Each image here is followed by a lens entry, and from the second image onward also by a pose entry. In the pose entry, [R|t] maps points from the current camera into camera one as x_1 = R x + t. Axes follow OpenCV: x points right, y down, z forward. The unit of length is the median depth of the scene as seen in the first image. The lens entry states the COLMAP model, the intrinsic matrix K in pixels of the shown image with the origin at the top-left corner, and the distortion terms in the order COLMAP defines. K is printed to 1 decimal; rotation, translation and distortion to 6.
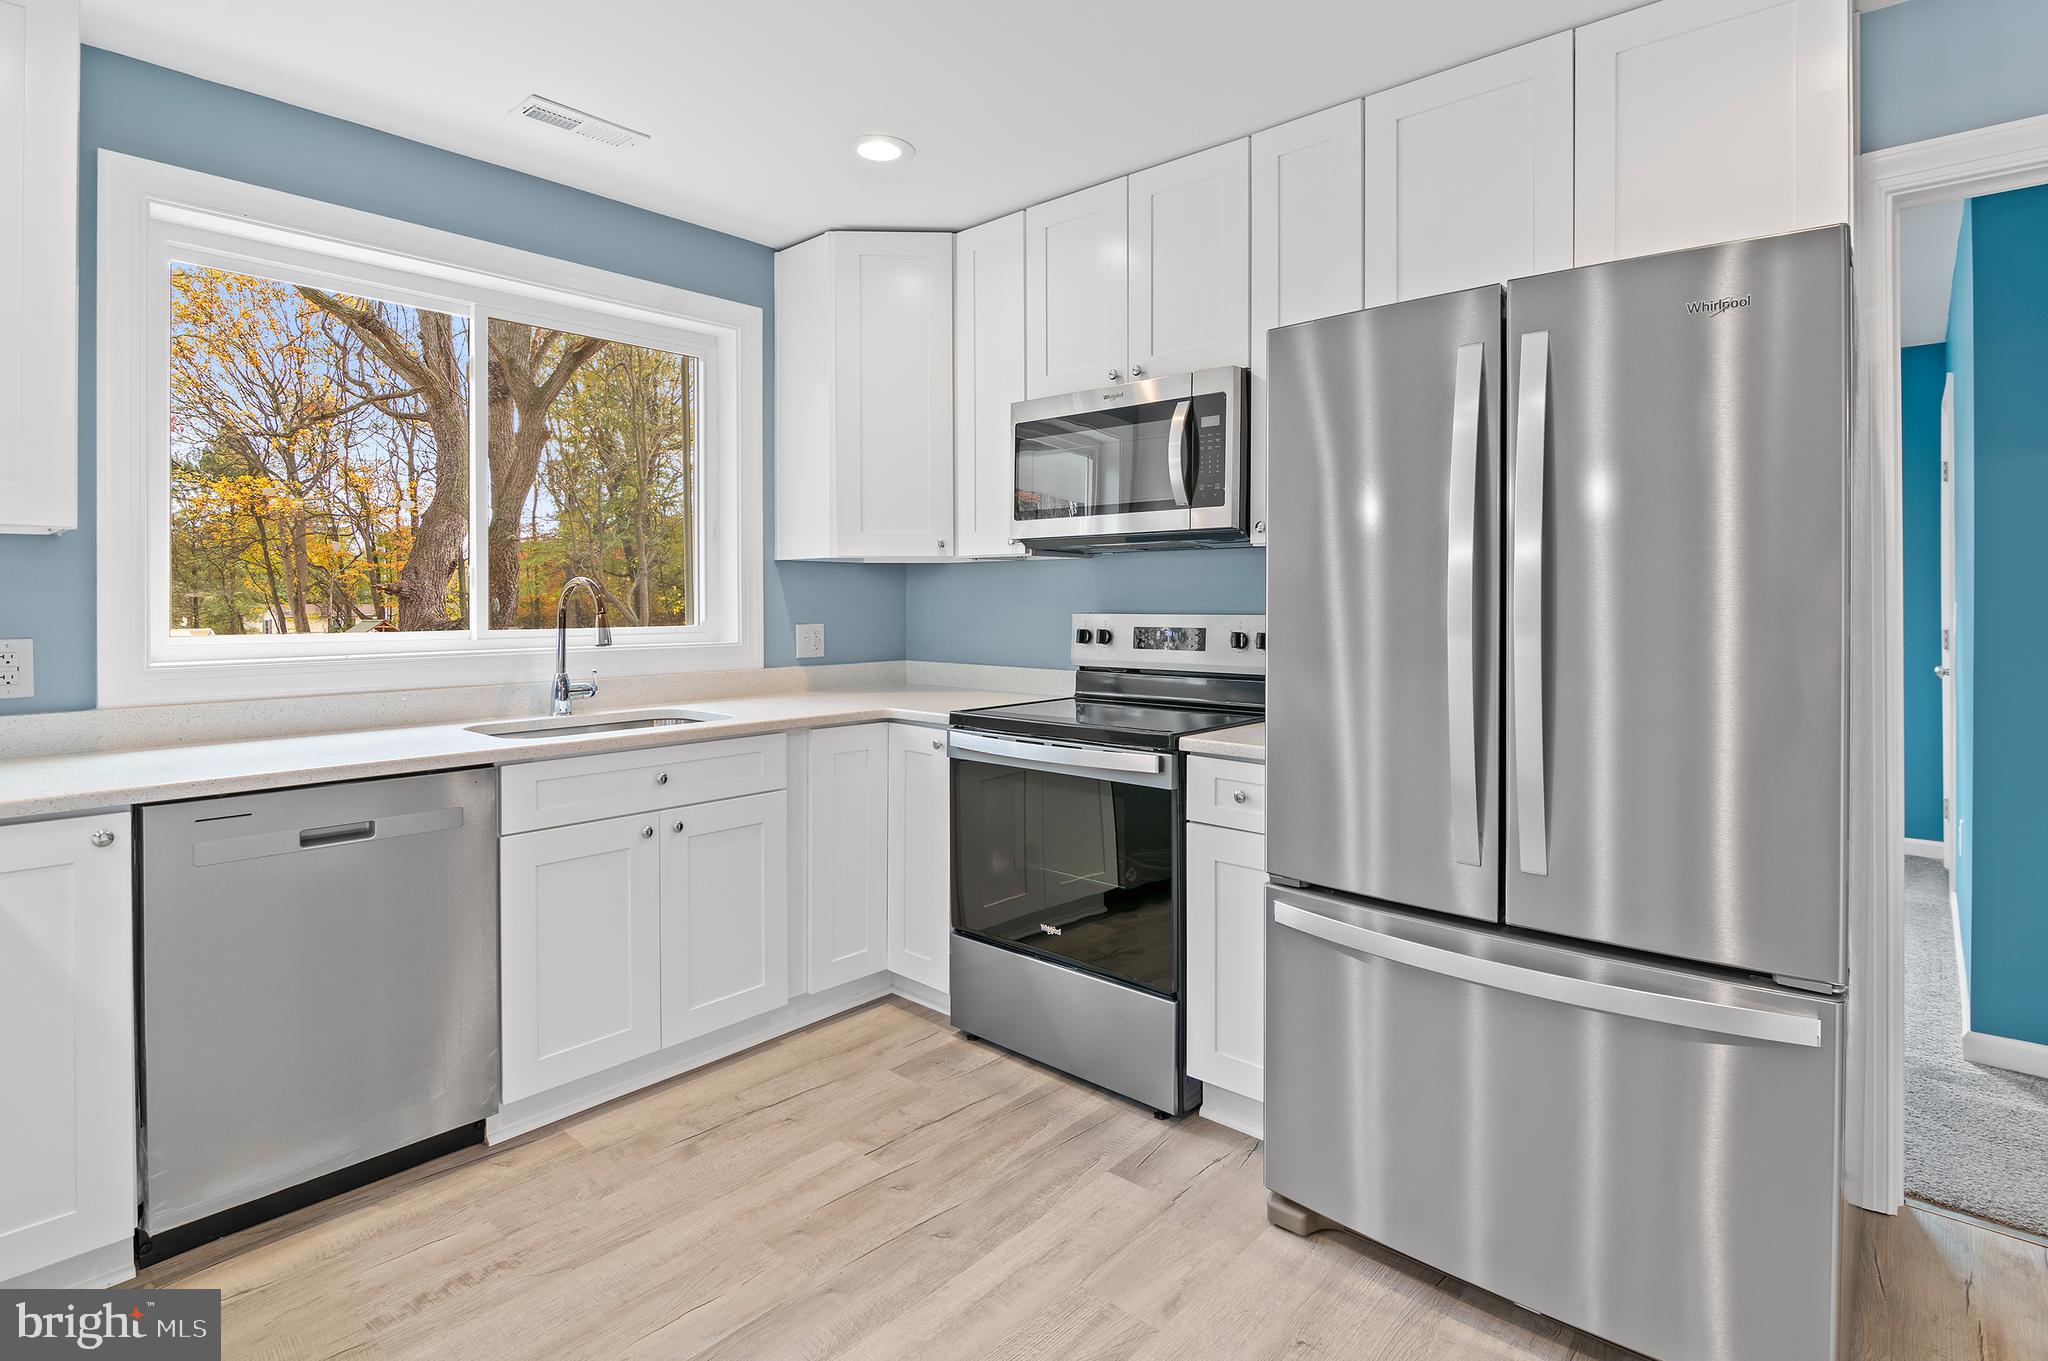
lens RADIAL K [[1021.9, 0, 1023.9], [0, 1021.9, 599.5], [0, 0, 1]] dist [-0.005631, -0.003518]
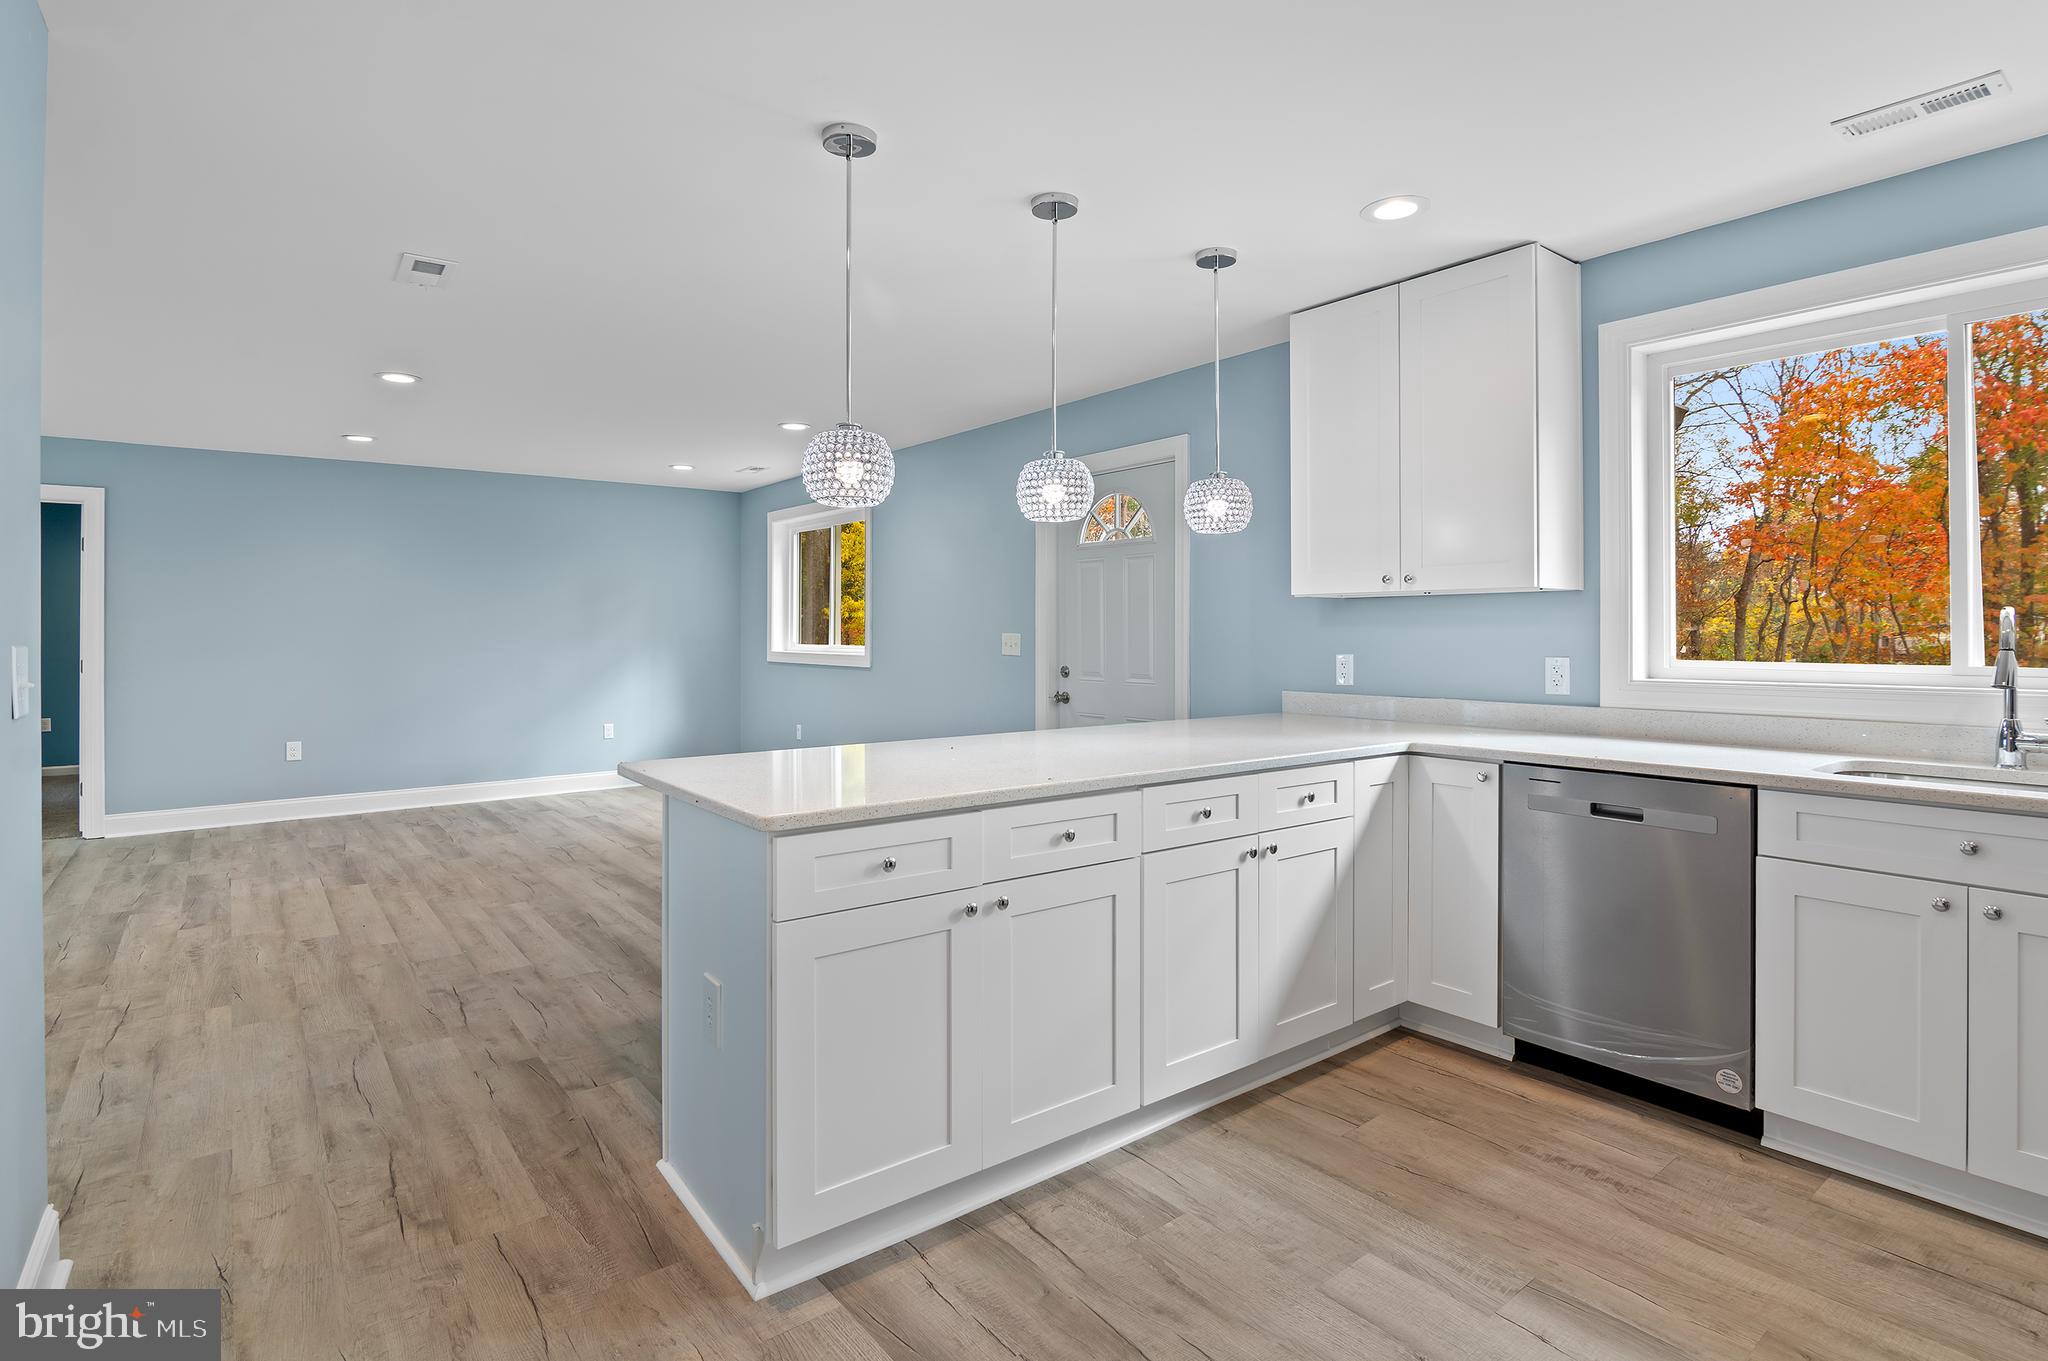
lens RADIAL K [[1007.0, 0, 1030.0], [0, 1007.0, 624.3], [0, 0, 1]] dist [-0.004476, -0.004046]
pose [[-0.172286, -0.006765, -0.985024, 0.555732], [0.001610, 0.999973, -0.007149, -0.002016], [0.985046, -0.002817, -0.172270, 0.369117]]
